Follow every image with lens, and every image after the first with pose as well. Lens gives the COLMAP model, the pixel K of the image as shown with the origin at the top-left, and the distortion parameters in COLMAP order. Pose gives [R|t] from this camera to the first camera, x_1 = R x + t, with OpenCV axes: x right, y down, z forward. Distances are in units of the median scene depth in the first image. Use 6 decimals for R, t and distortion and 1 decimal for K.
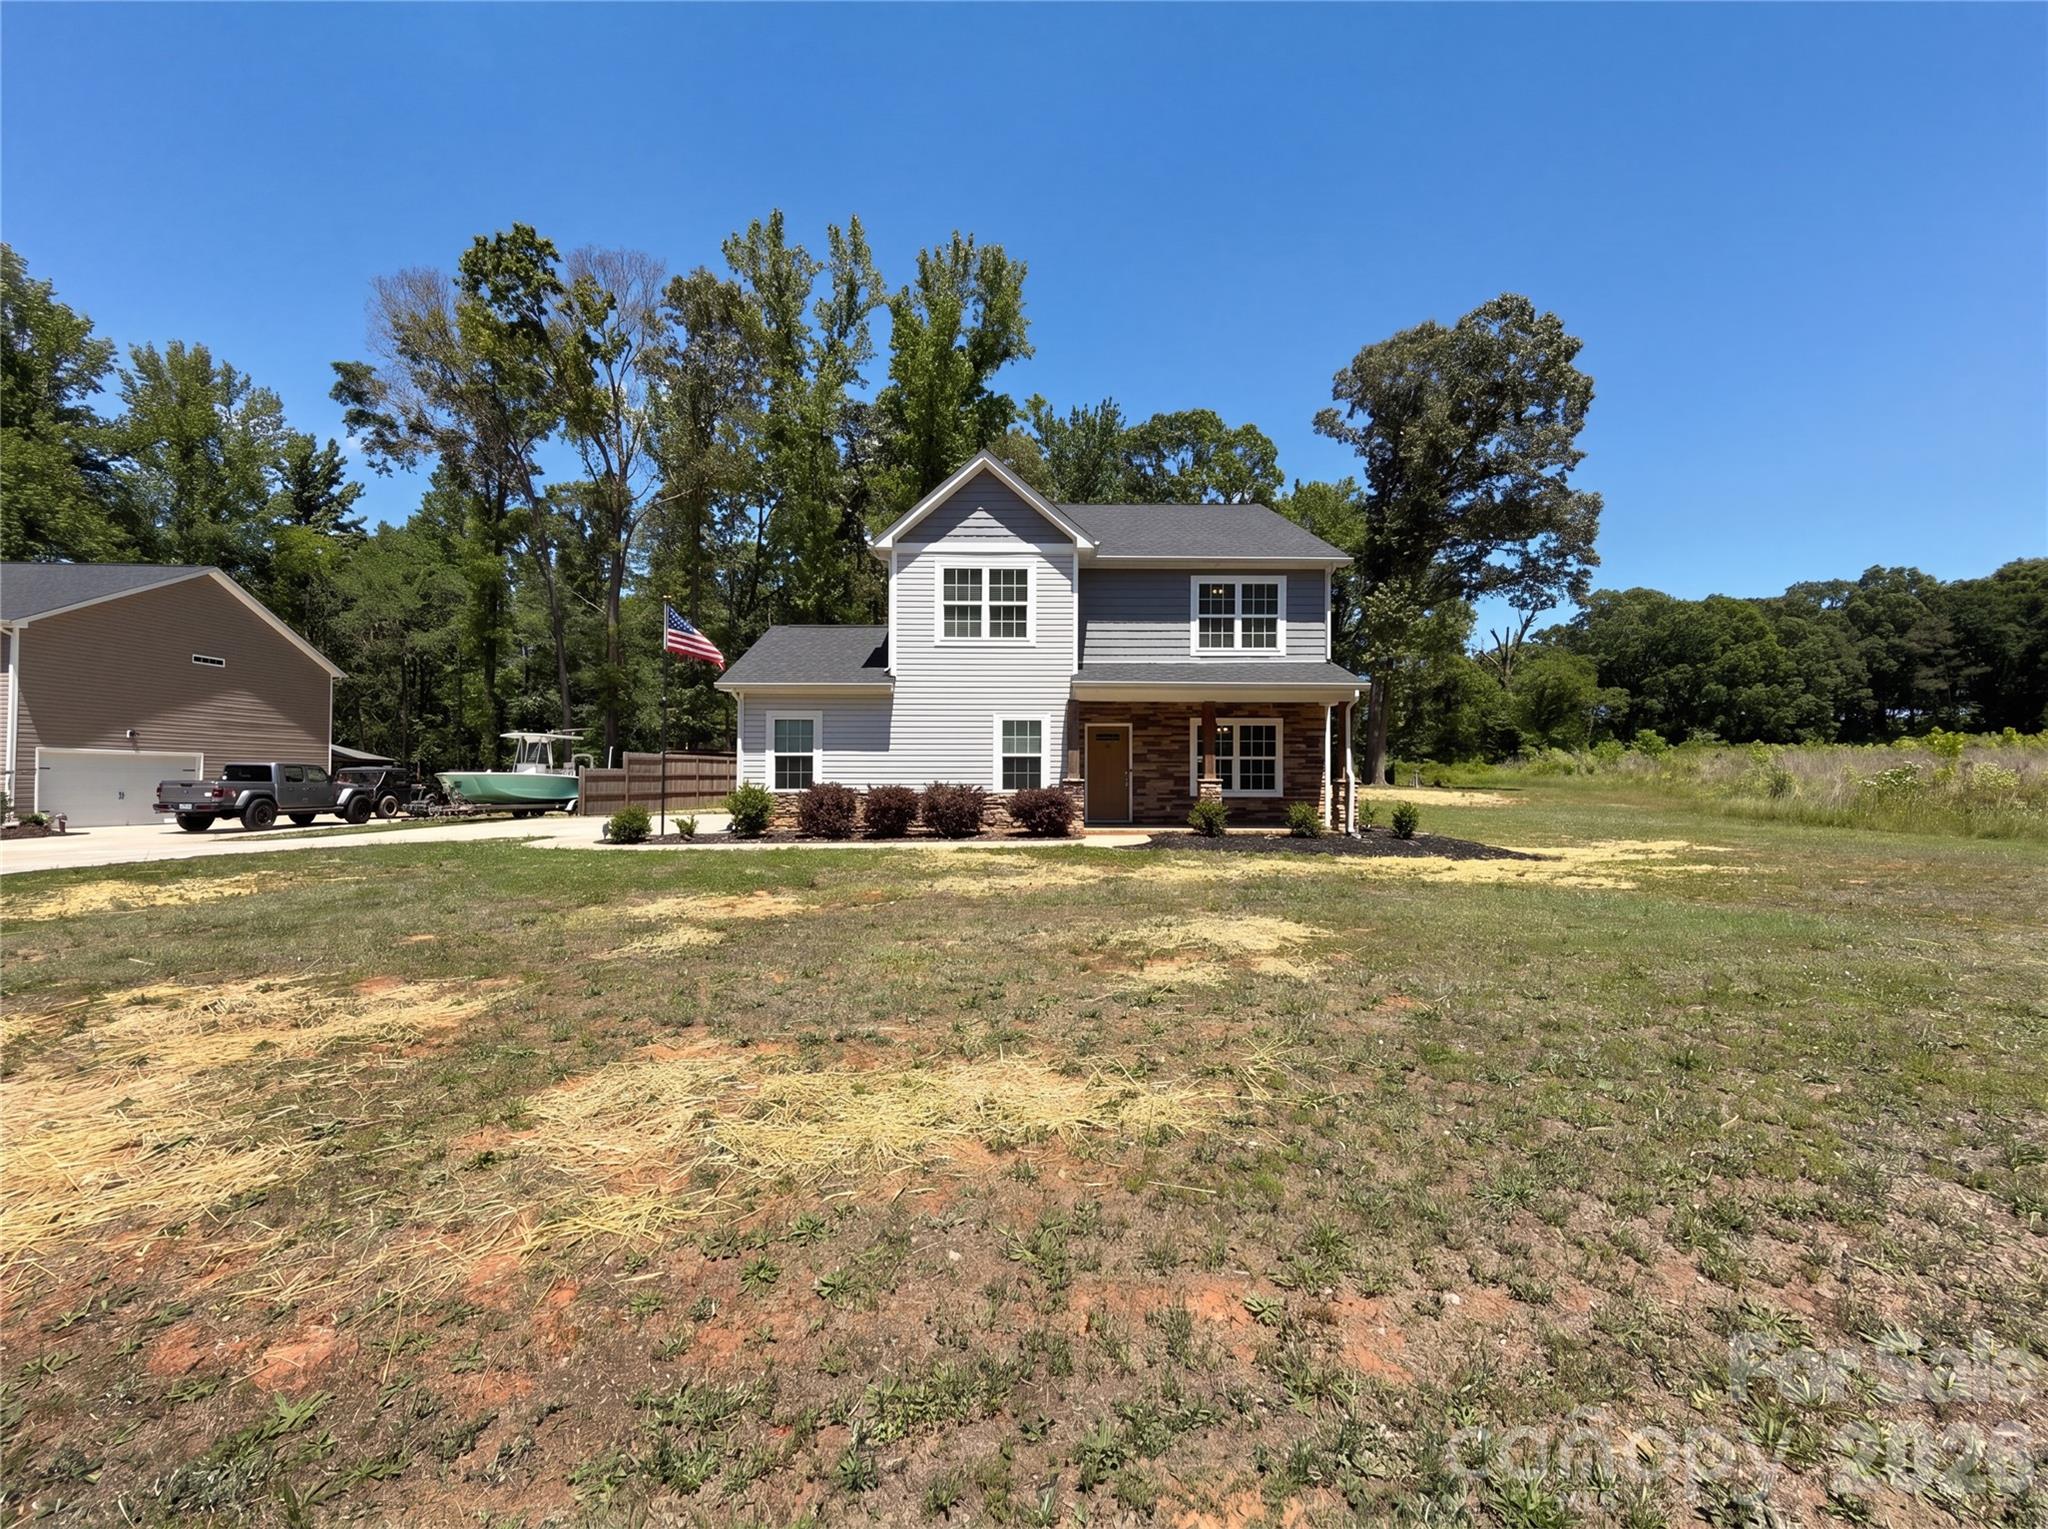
lens RADIAL K [[808.4, 0, 1030.4], [0, 808.4, 763.1], [0, 0, 1]] dist [-0.000959, -0.000063]
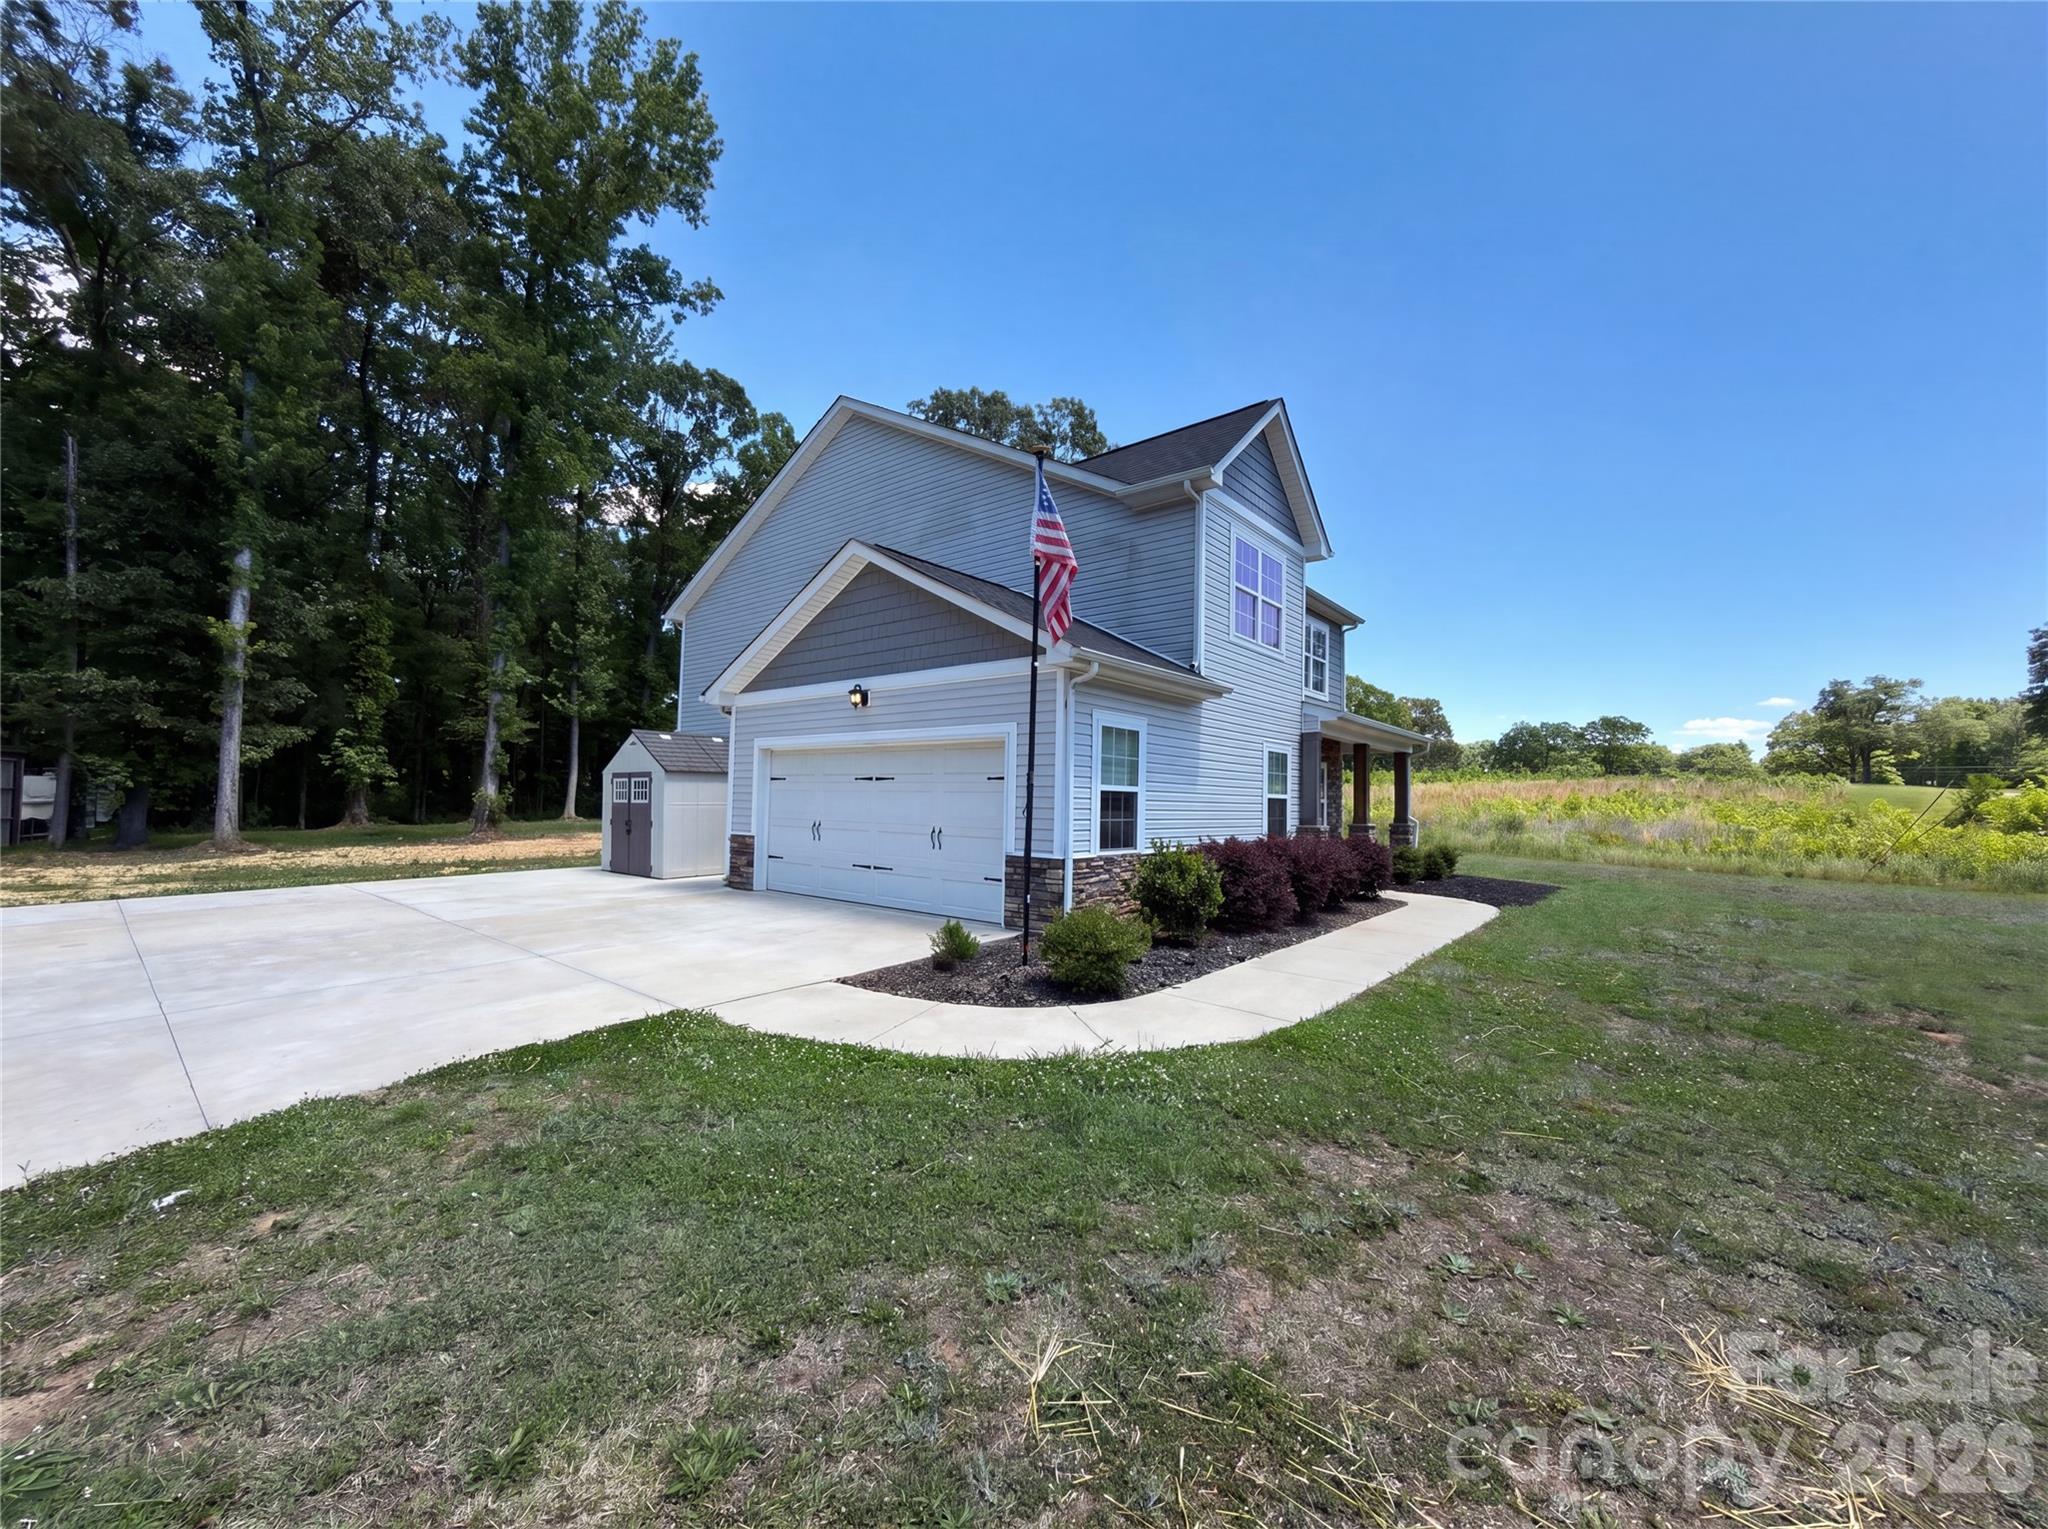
lens RADIAL K [[808.4, 0, 1030.4], [0, 808.4, 763.1], [0, 0, 1]] dist [-0.000959, -0.000063]
pose [[0.637271, 0.046899, 0.769212, -0.724355], [-0.027050, 0.998893, -0.038493, -0.004777], [-0.770165, 0.003723, 0.637834, 0.639054]]
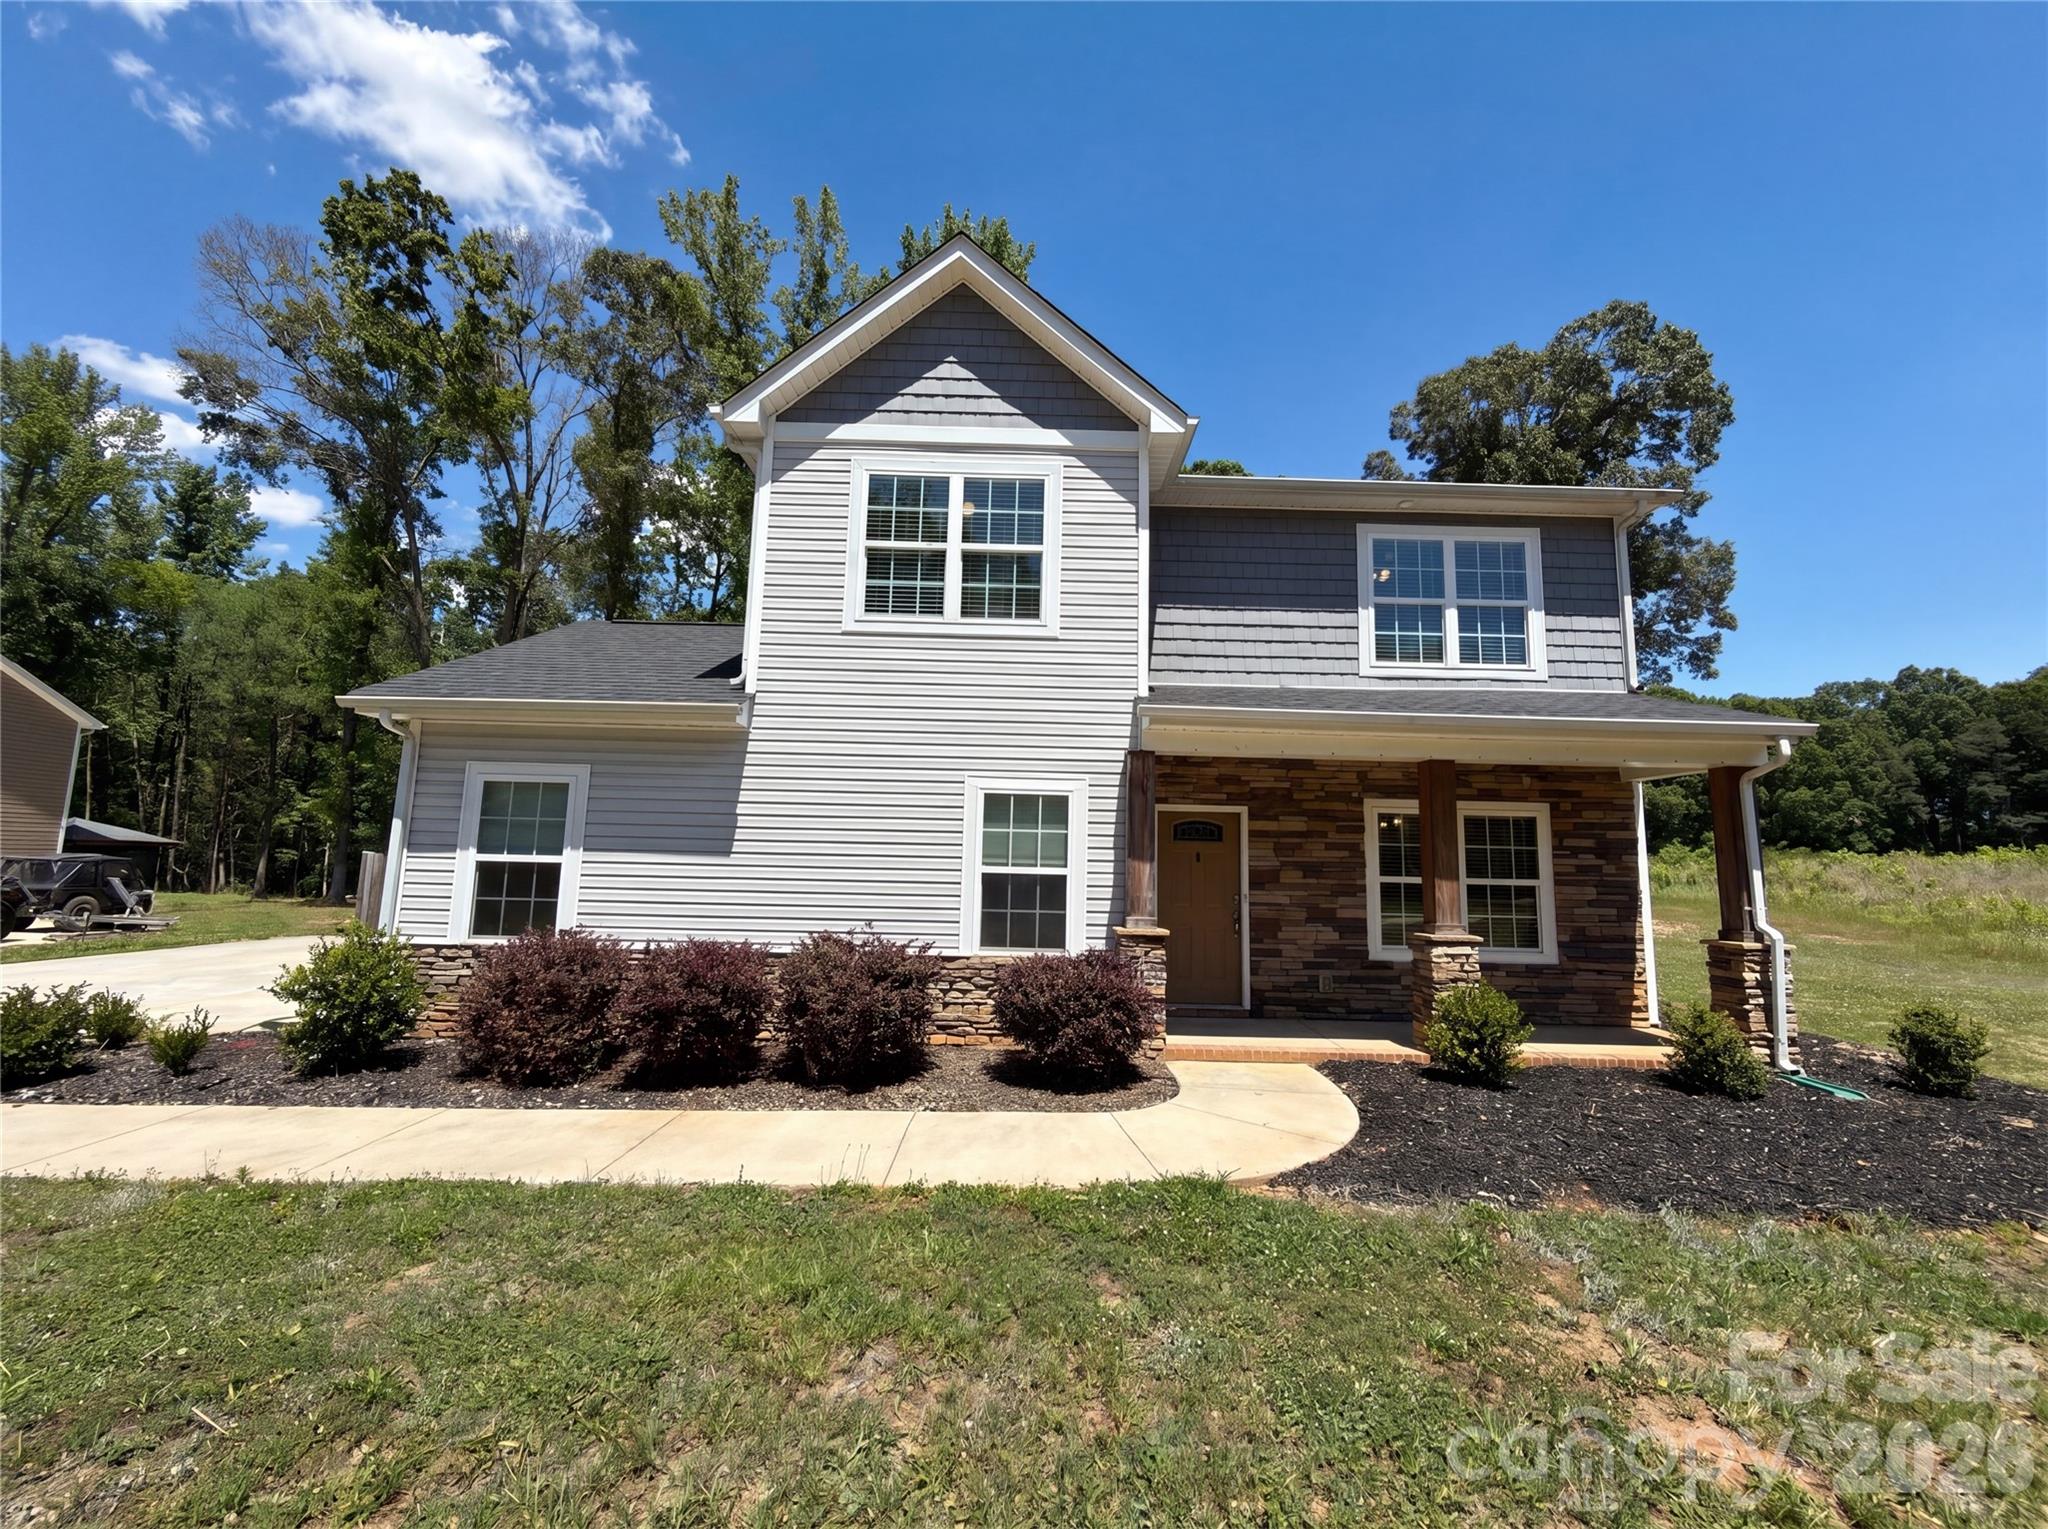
lens RADIAL K [[808.4, 0, 1030.4], [0, 808.4, 763.1], [0, 0, 1]] dist [-0.000959, -0.000063]
pose [[0.999747, 0.020660, 0.008905, -0.011650], [-0.019535, 0.993527, -0.111900, -0.017862], [-0.011159, 0.111697, 0.993680, 0.508017]]
